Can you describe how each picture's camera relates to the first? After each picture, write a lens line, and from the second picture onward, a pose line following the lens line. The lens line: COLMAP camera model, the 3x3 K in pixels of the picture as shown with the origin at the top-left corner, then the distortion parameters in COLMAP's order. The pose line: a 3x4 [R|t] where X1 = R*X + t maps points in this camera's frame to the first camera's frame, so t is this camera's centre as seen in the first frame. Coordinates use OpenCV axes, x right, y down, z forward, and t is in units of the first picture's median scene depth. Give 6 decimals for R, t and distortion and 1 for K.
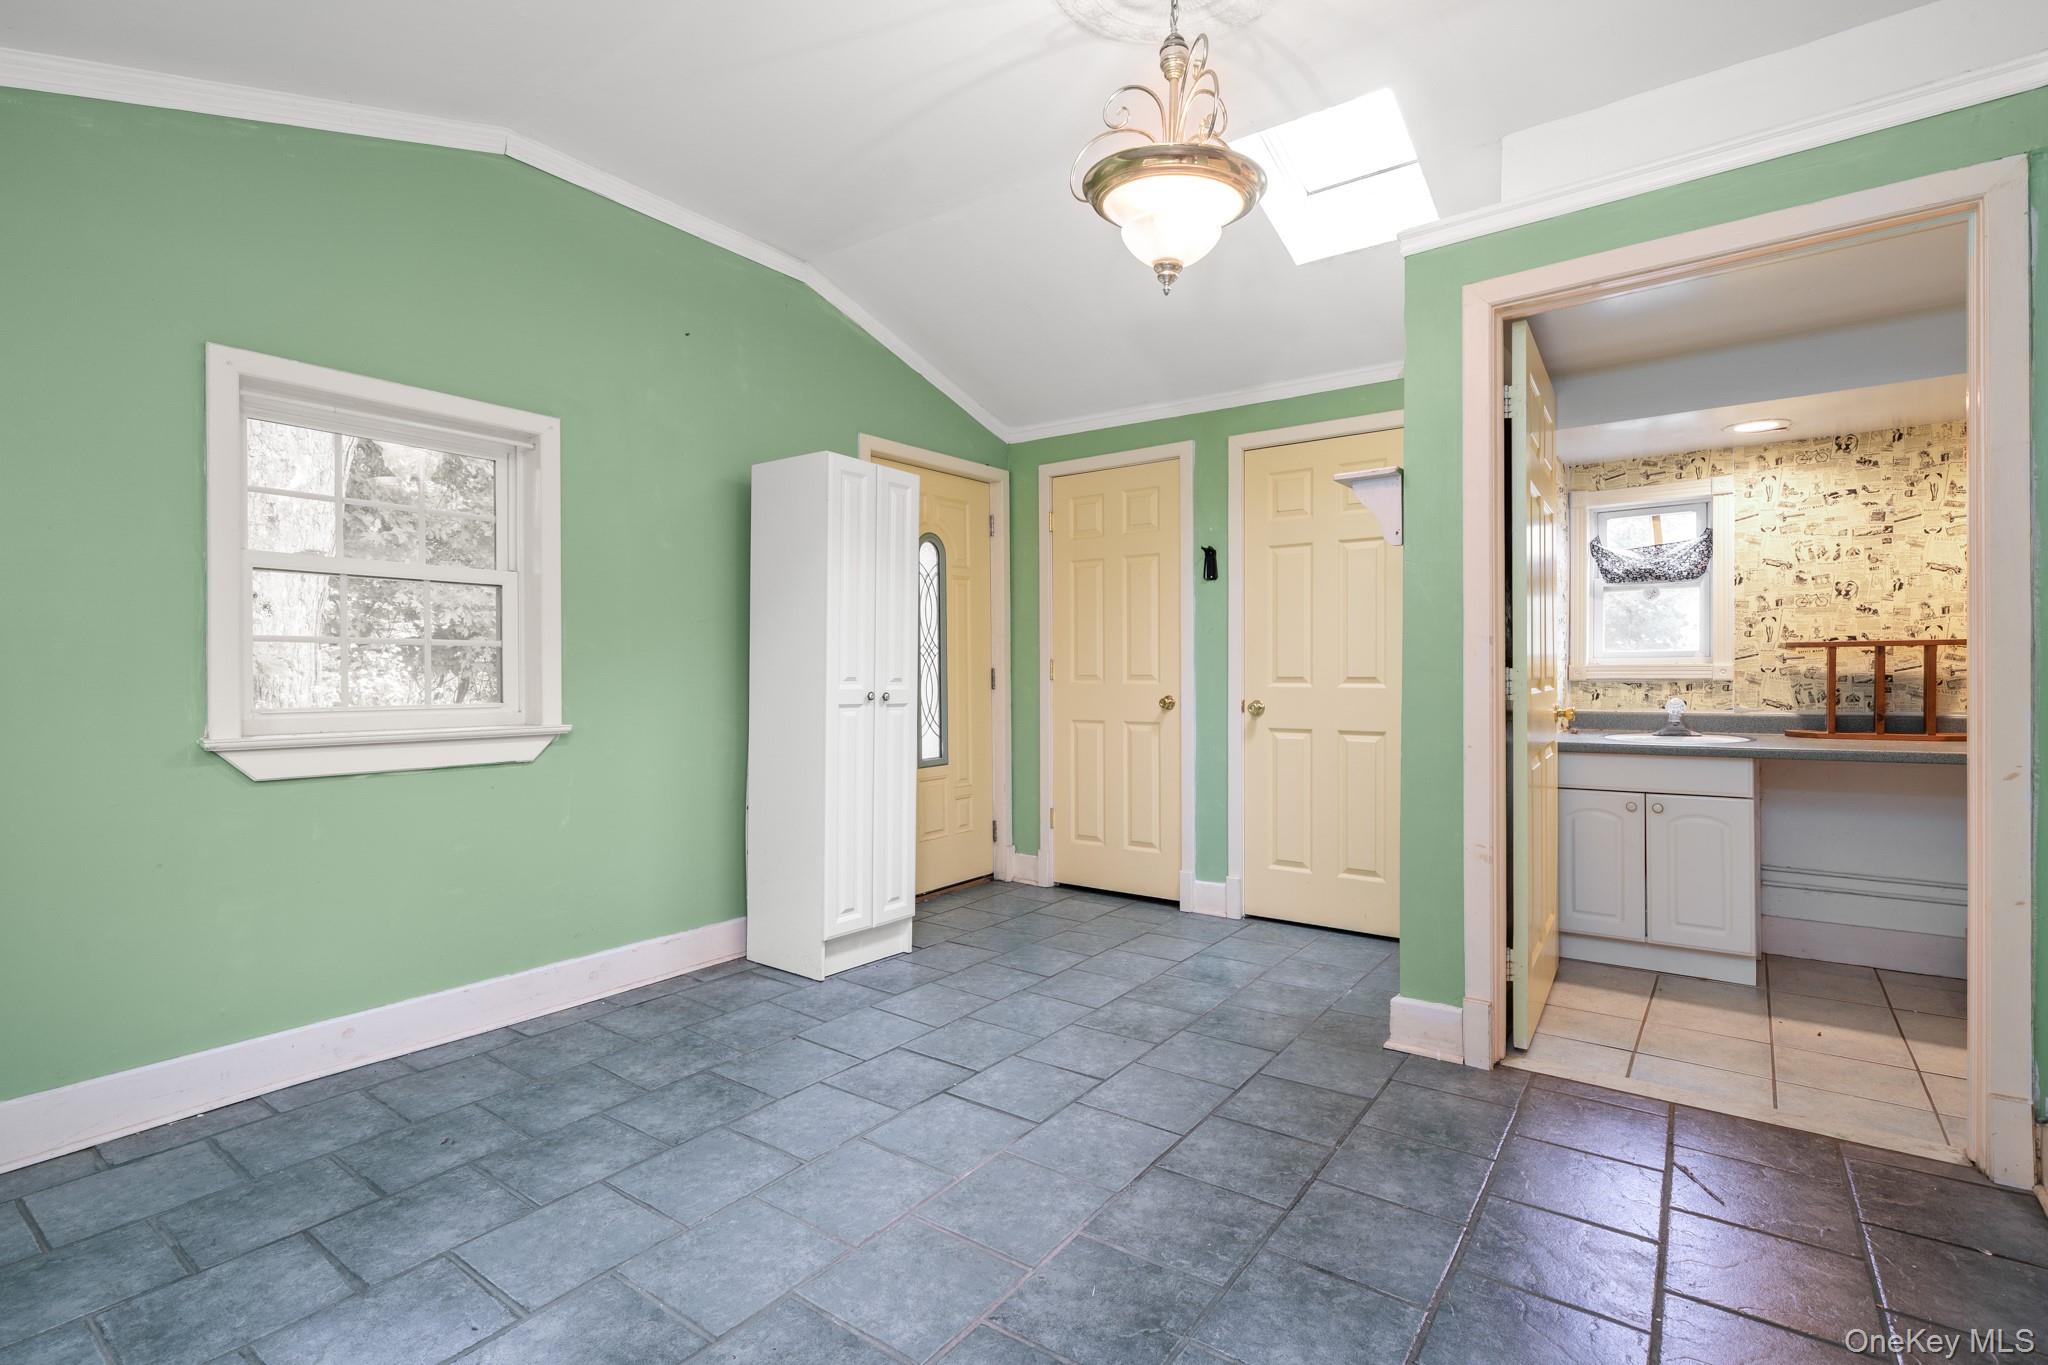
lens RADIAL K [[955.8, 0, 1014.6], [0, 955.8, 679.6], [0, 0, 1]] dist [0.001115, 0.000880]
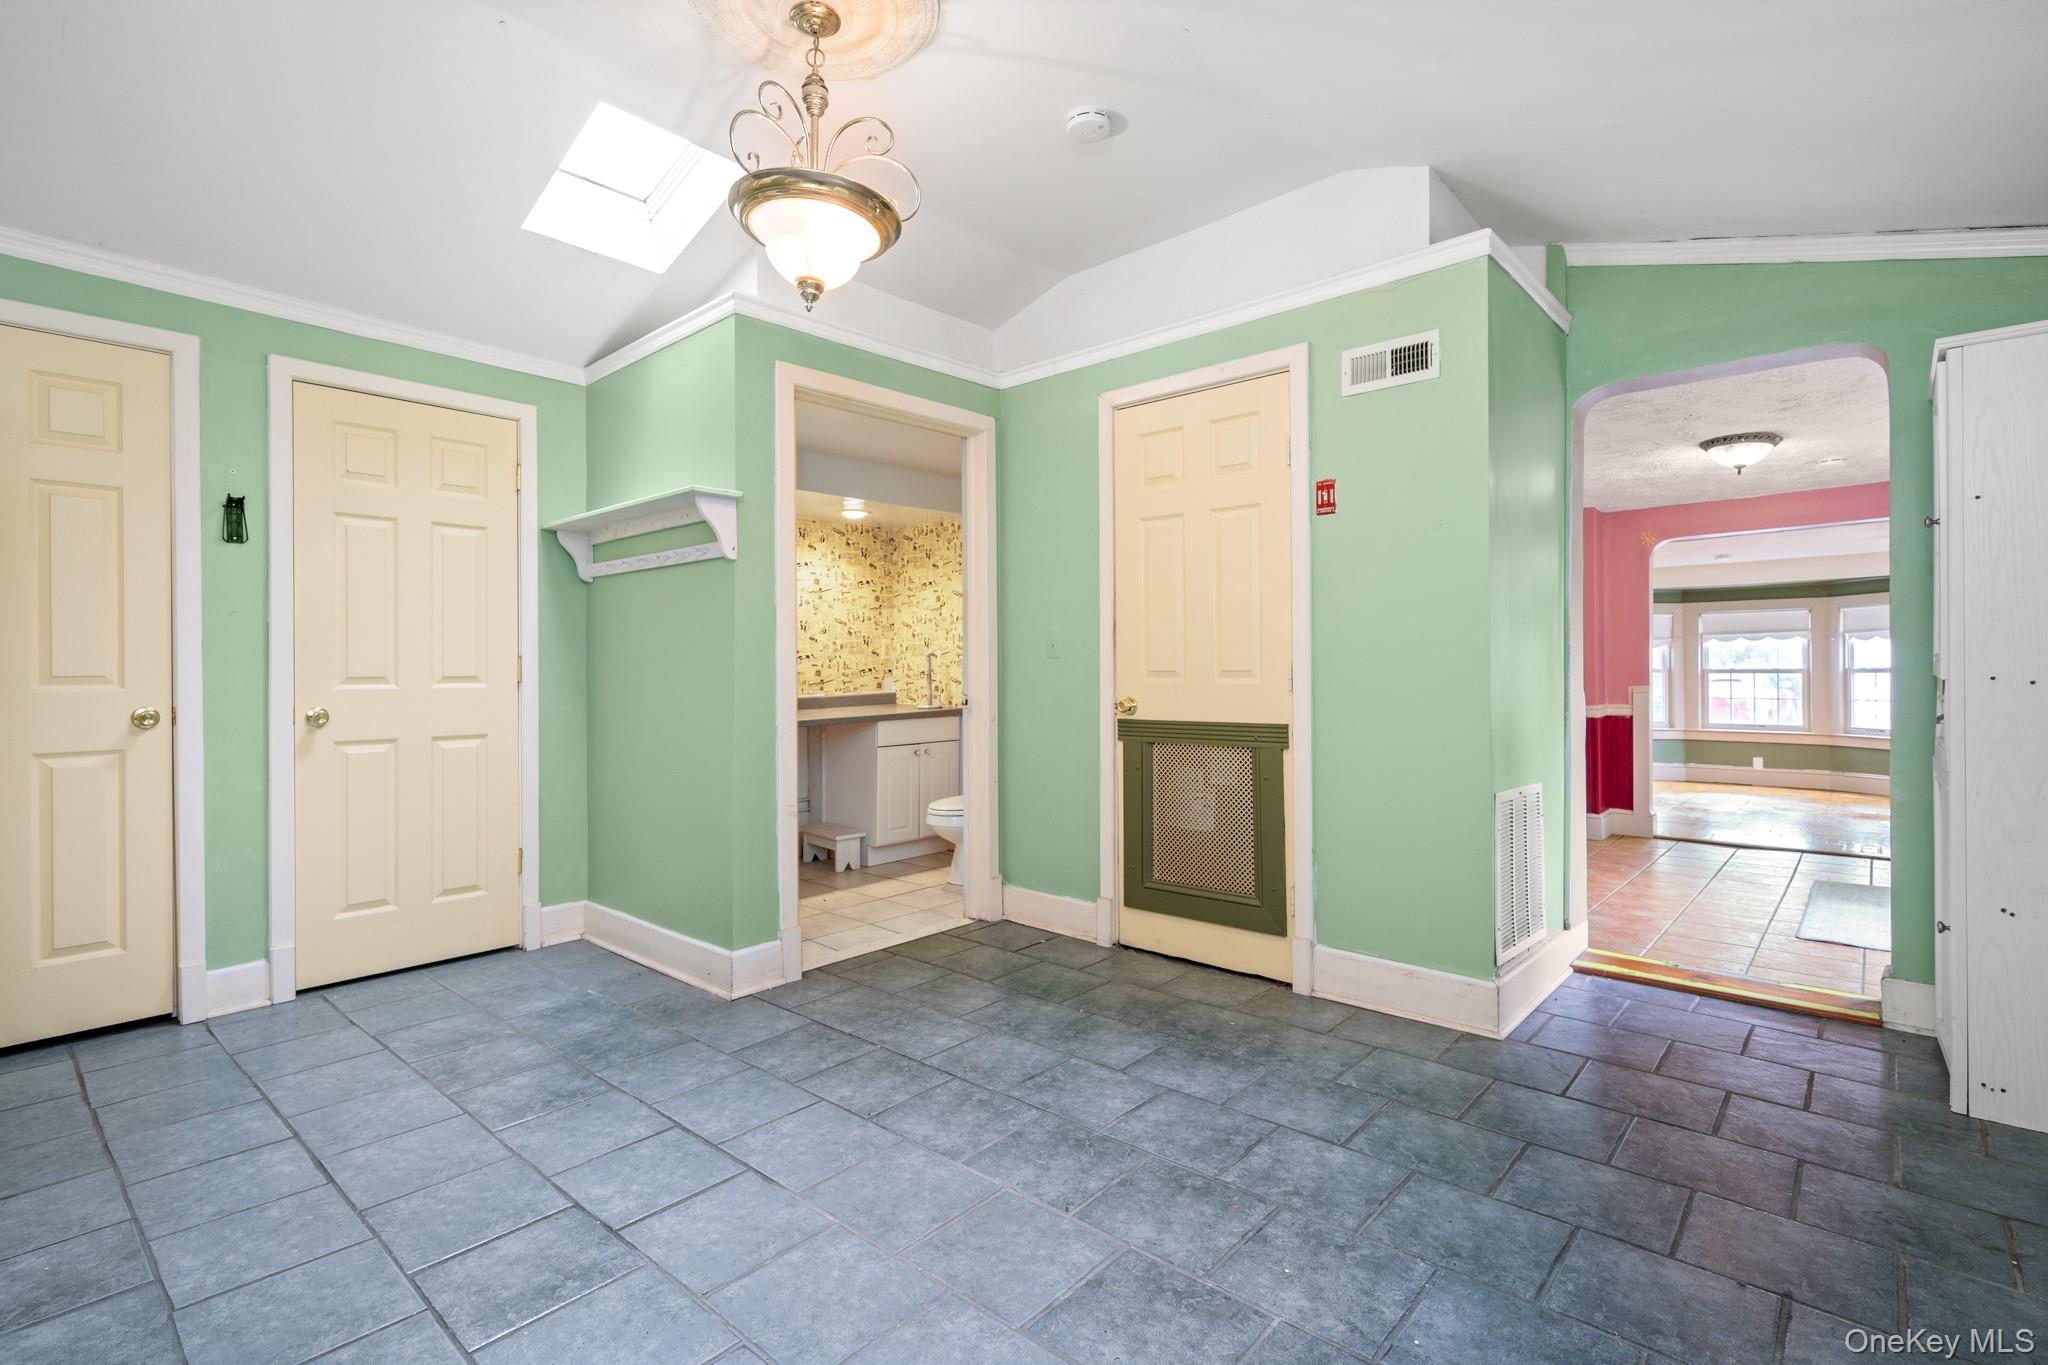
lens RADIAL K [[950.7, 0, 1016.7], [0, 950.7, 666.9], [0, 0, 1]] dist [0.000792, 0.000475]
pose [[0.091398, 0.004386, 0.995805, -0.575430], [0.012327, 0.999909, -0.005536, -0.000037], [-0.995738, 0.012781, 0.091336, 0.451124]]
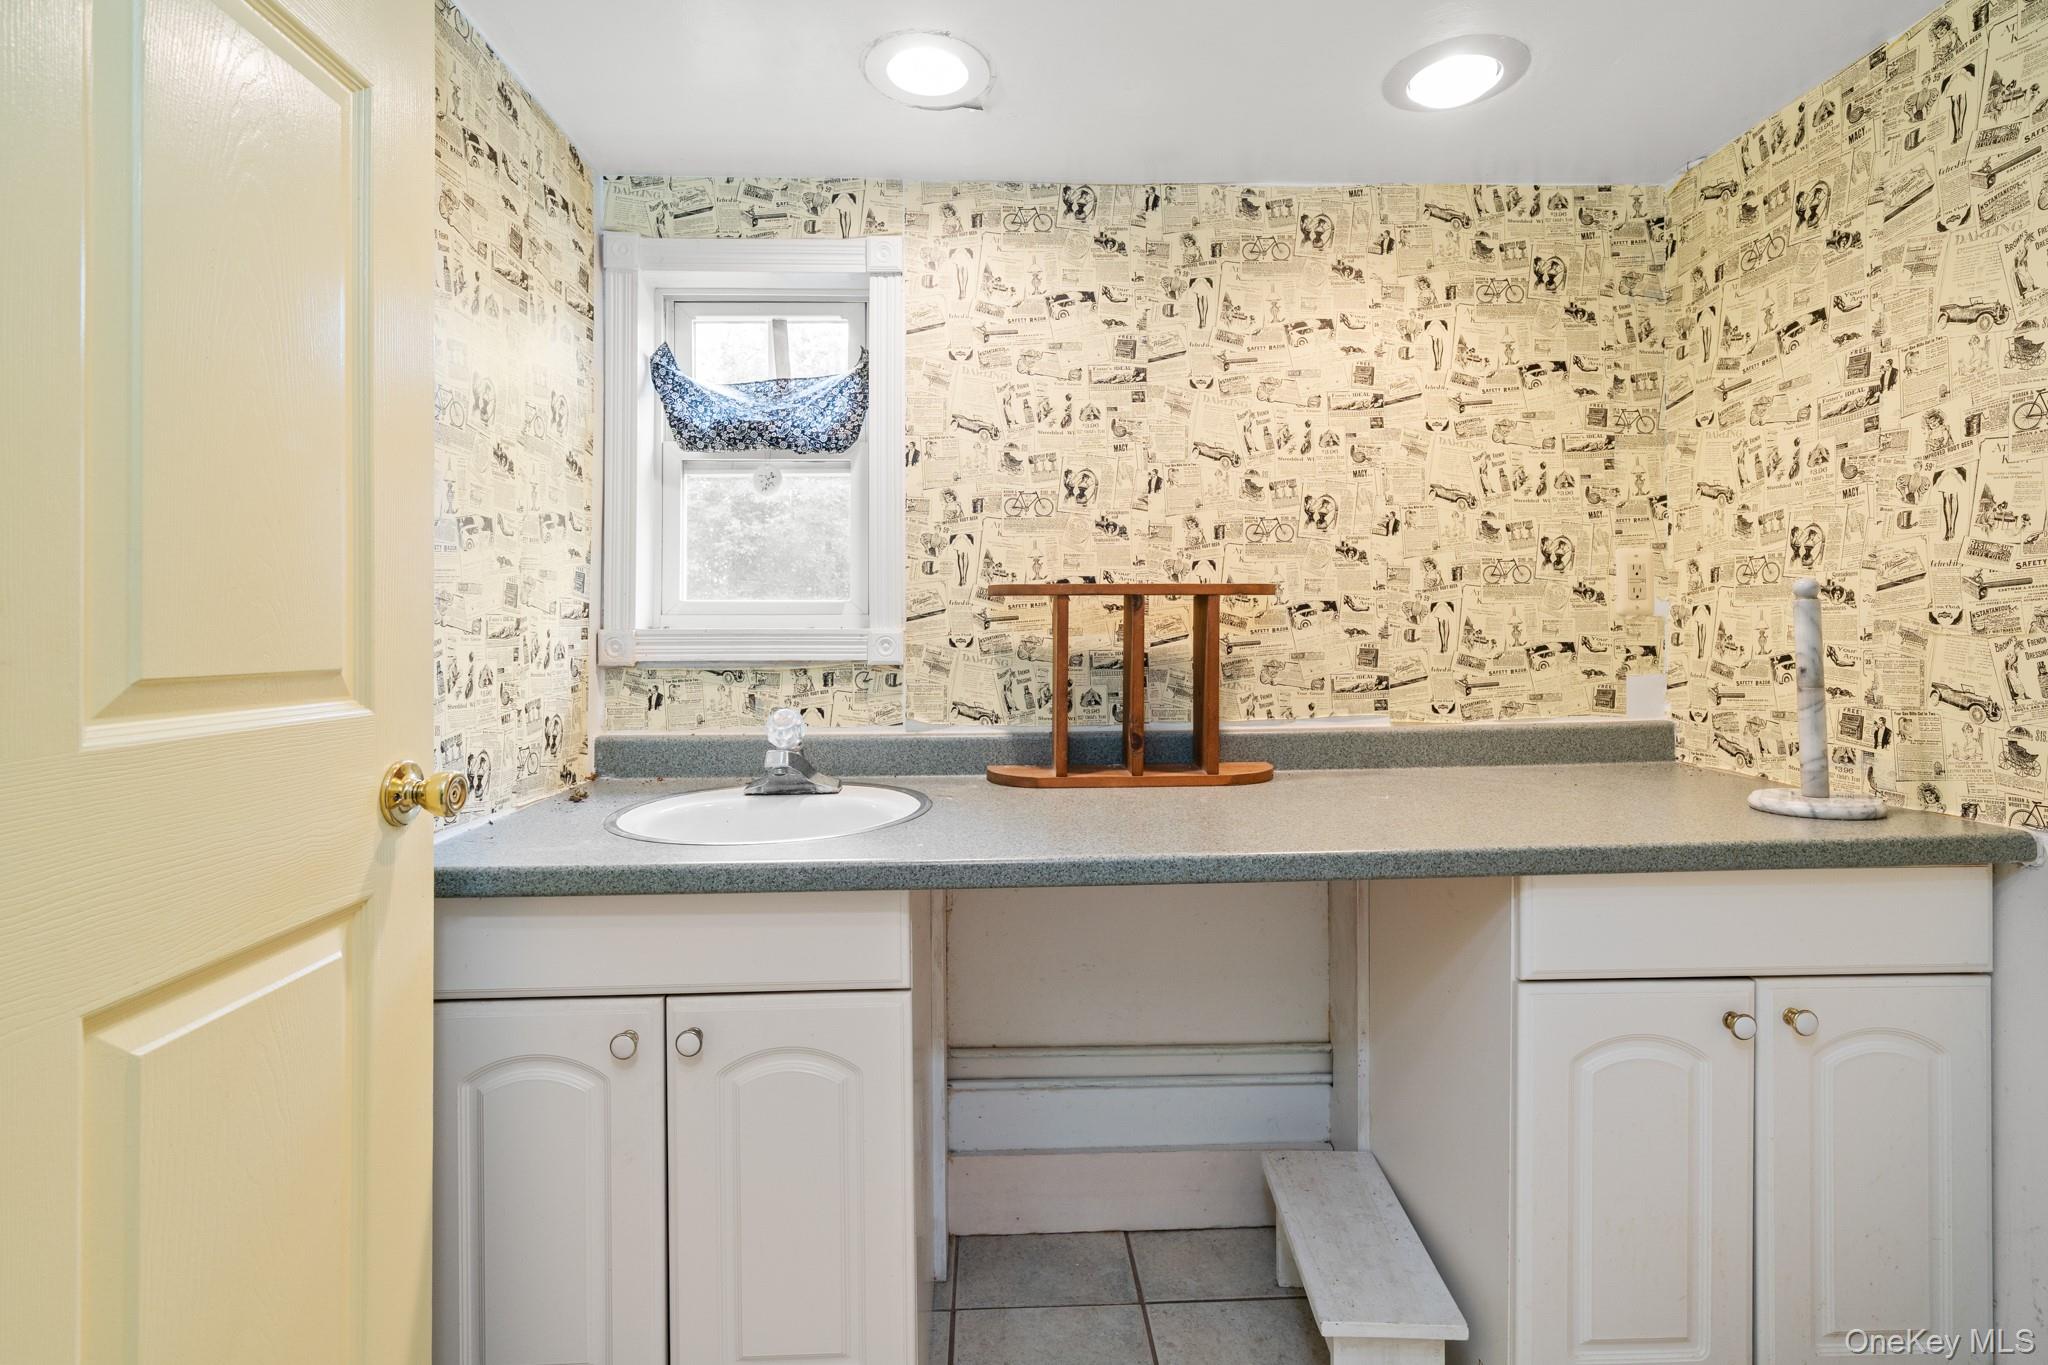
lens RADIAL K [[965.7, 0, 1015.5], [0, 965.7, 626.7], [0, 0, 1]] dist [-0.000140, -0.000013]
pose [[0.777164, 0.010657, 0.629208, 0.539930], [0.002586, 0.999794, -0.020129, -0.008751], [-0.629293, 0.017271, 0.776977, 0.648368]]
